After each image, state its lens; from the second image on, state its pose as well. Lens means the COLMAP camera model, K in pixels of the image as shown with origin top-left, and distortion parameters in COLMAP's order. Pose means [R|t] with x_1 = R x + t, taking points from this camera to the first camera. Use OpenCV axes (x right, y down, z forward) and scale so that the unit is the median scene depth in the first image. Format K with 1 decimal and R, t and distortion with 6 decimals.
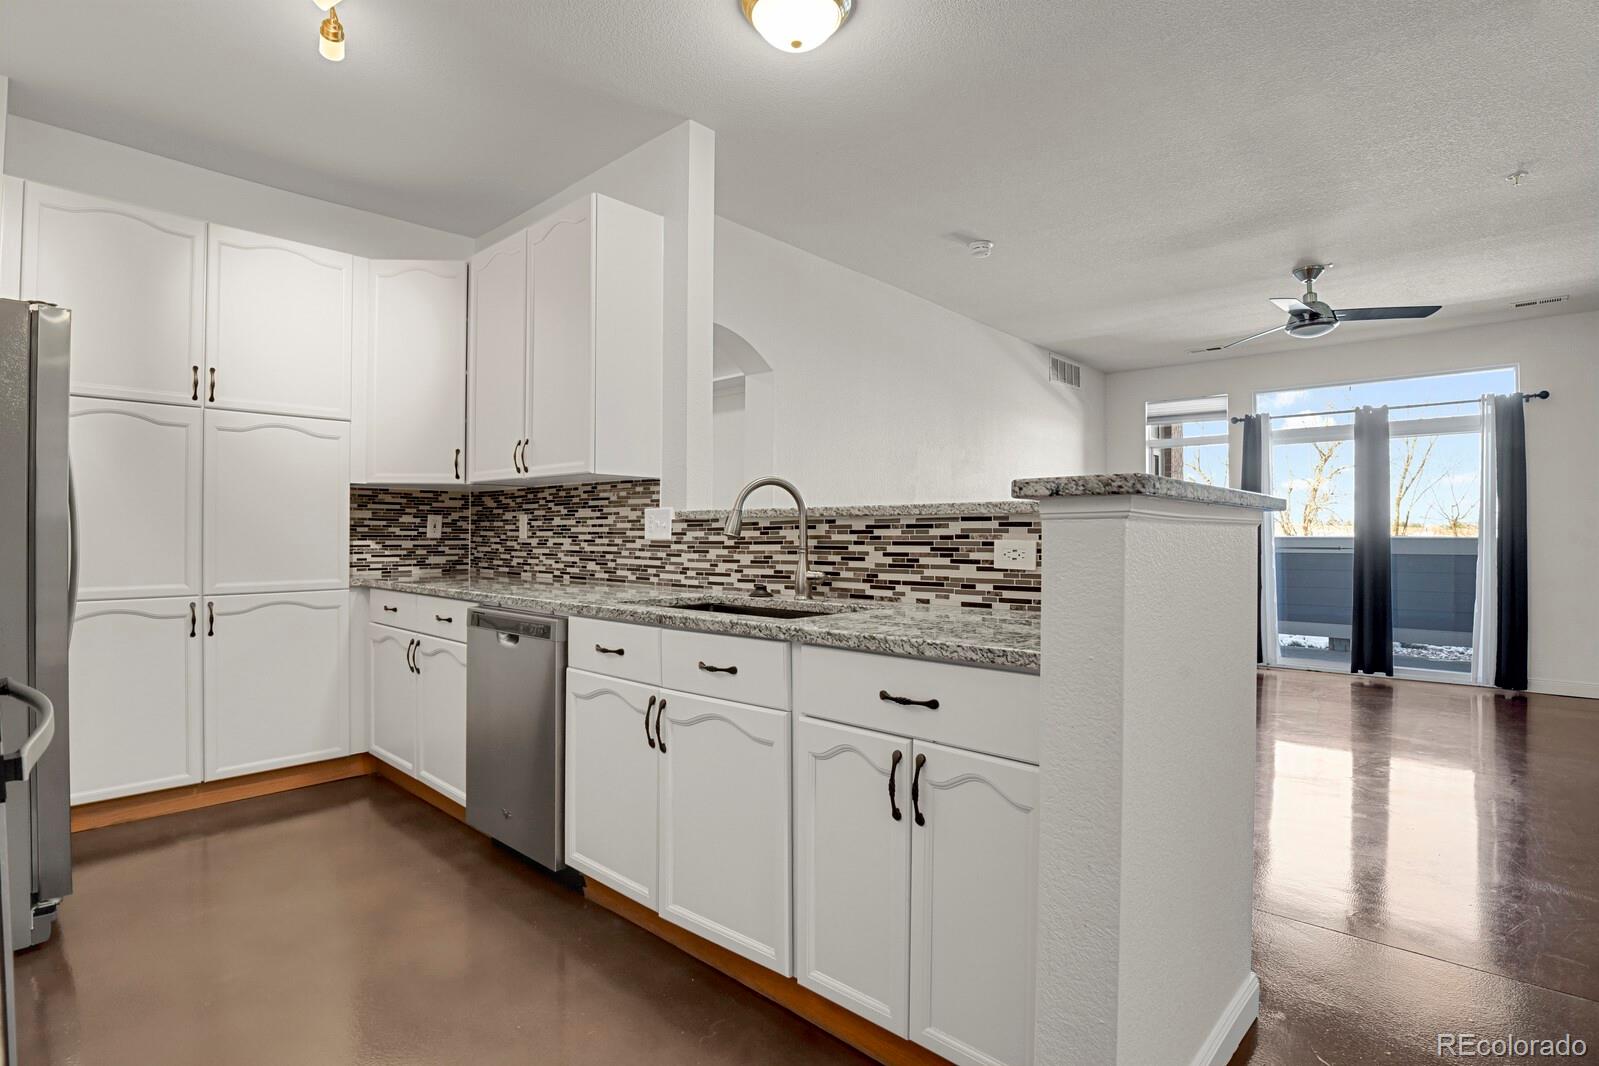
lens RADIAL K [[779.8, 0, 809.9], [0, 779.8, 528.2], [0, 0, 1]] dist [-0.020323, -0.007736]
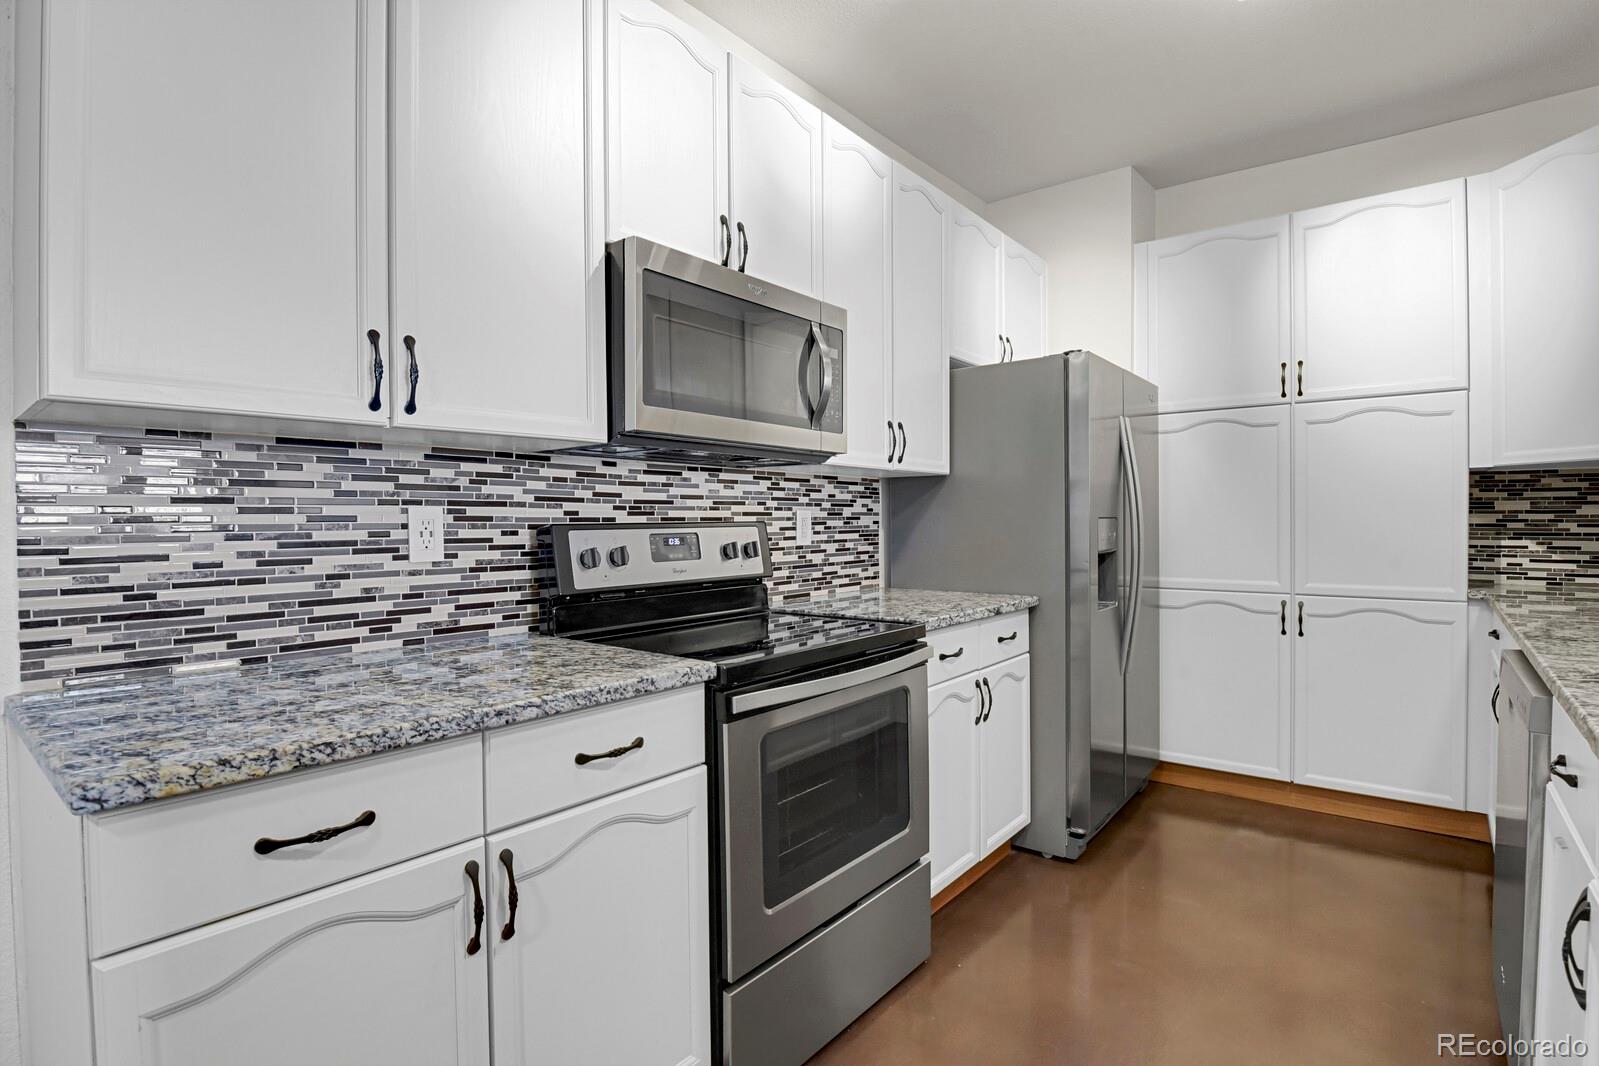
lens RADIAL K [[779.8, 0, 809.9], [0, 779.8, 528.2], [0, 0, 1]] dist [-0.020323, -0.007736]
pose [[0.059377, 0.010297, -0.998183, 0.151668], [0.013865, 0.999842, 0.011139, -0.015801], [0.998139, -0.014501, 0.059225, 0.299757]]
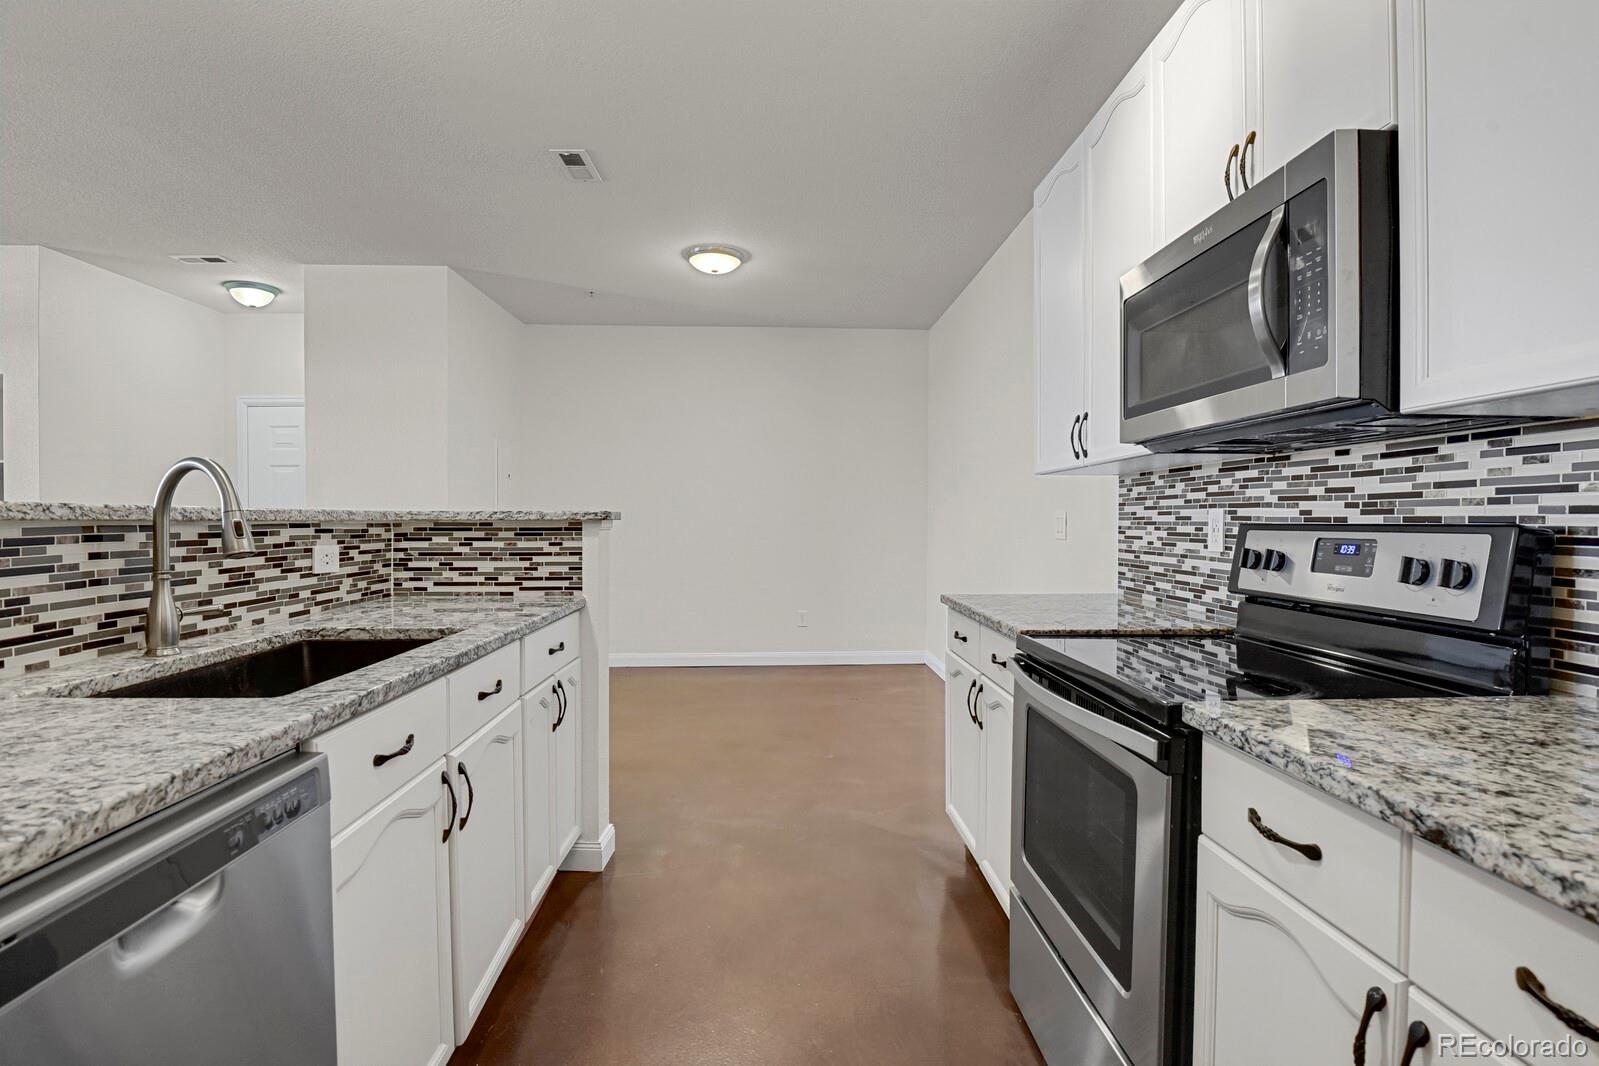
lens RADIAL K [[779.8, 0, 809.9], [0, 779.8, 528.2], [0, 0, 1]] dist [-0.020323, -0.007736]
pose [[-0.706945, -0.009440, 0.707206, -0.597409], [-0.007736, 0.999954, 0.005614, -0.012385], [-0.707226, -0.001502, -0.706985, 0.793730]]
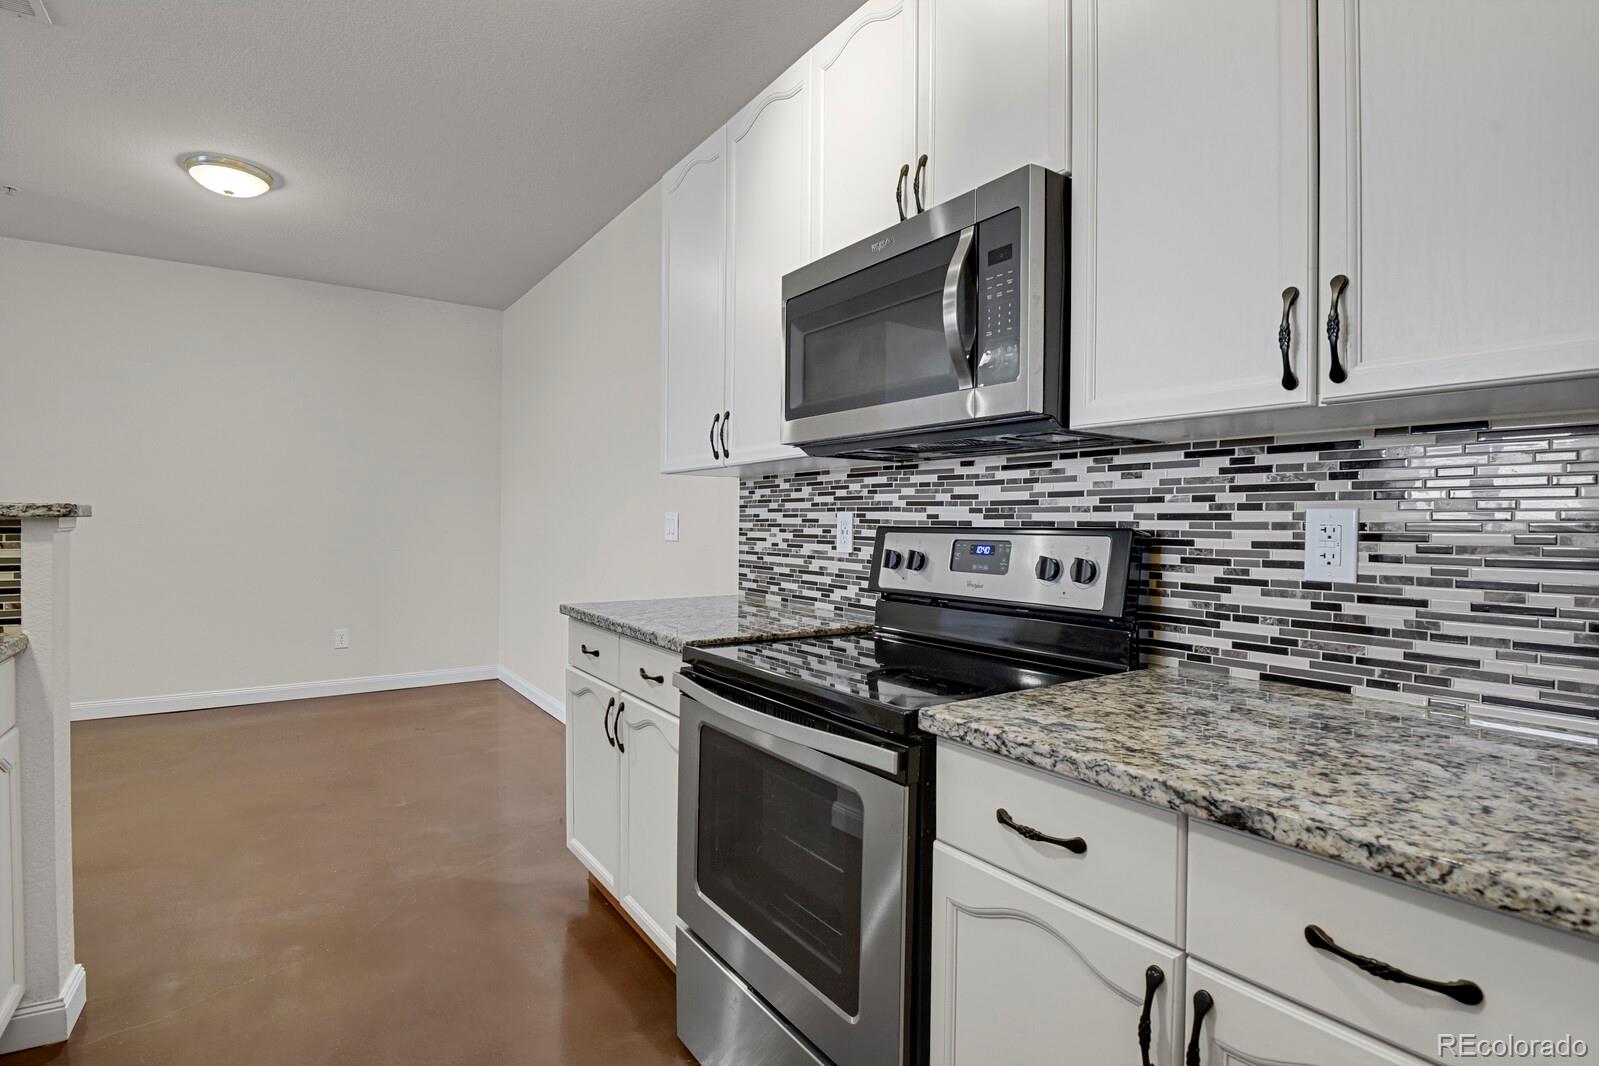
lens RADIAL K [[779.8, 0, 809.9], [0, 779.8, 528.2], [0, 0, 1]] dist [-0.020323, -0.007736]
pose [[-0.975841, -0.011034, 0.218203, -0.496945], [-0.011411, 0.999935, -0.000468, -0.012626], [-0.218184, -0.002946, -0.975903, 0.774374]]
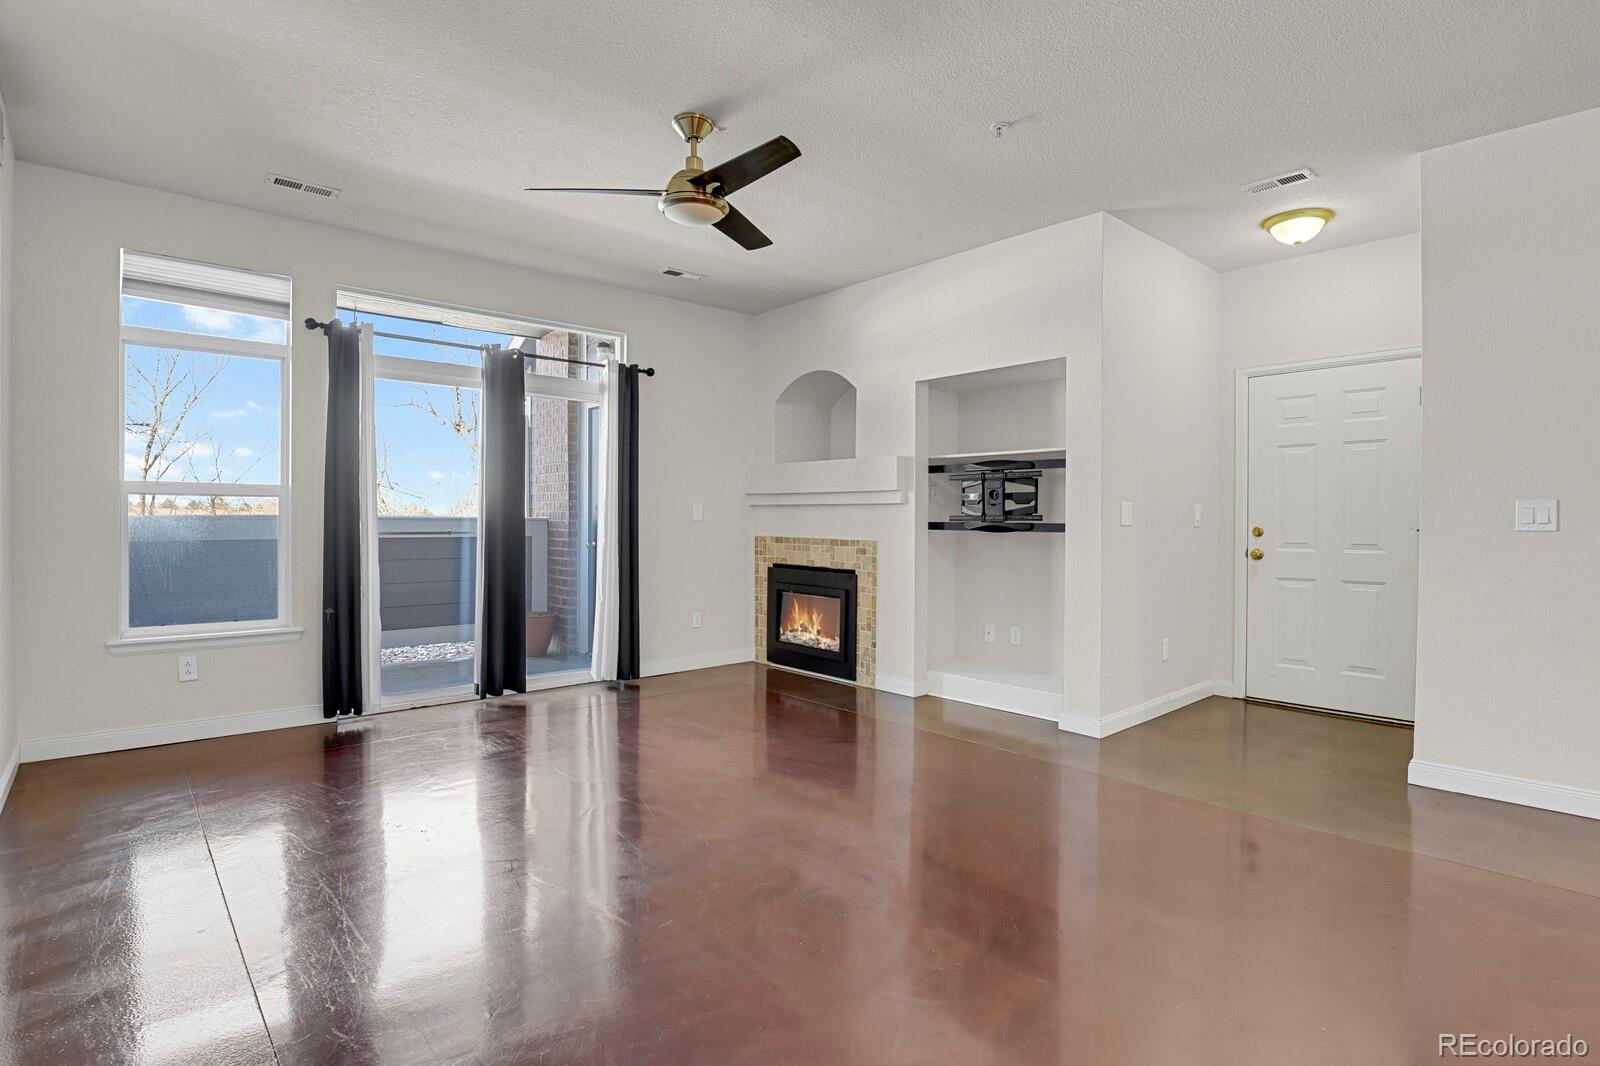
lens RADIAL K [[798.6, 0, 810.3], [0, 798.6, 529.2], [0, 0, 1]] dist [-0.019202, -0.007240]
pose [[0.107569, -0.012252, 0.994122, -0.054996], [-0.017372, 0.999748, 0.014201, 0.011937], [-0.994046, -0.018797, 0.107329, 1.123013]]
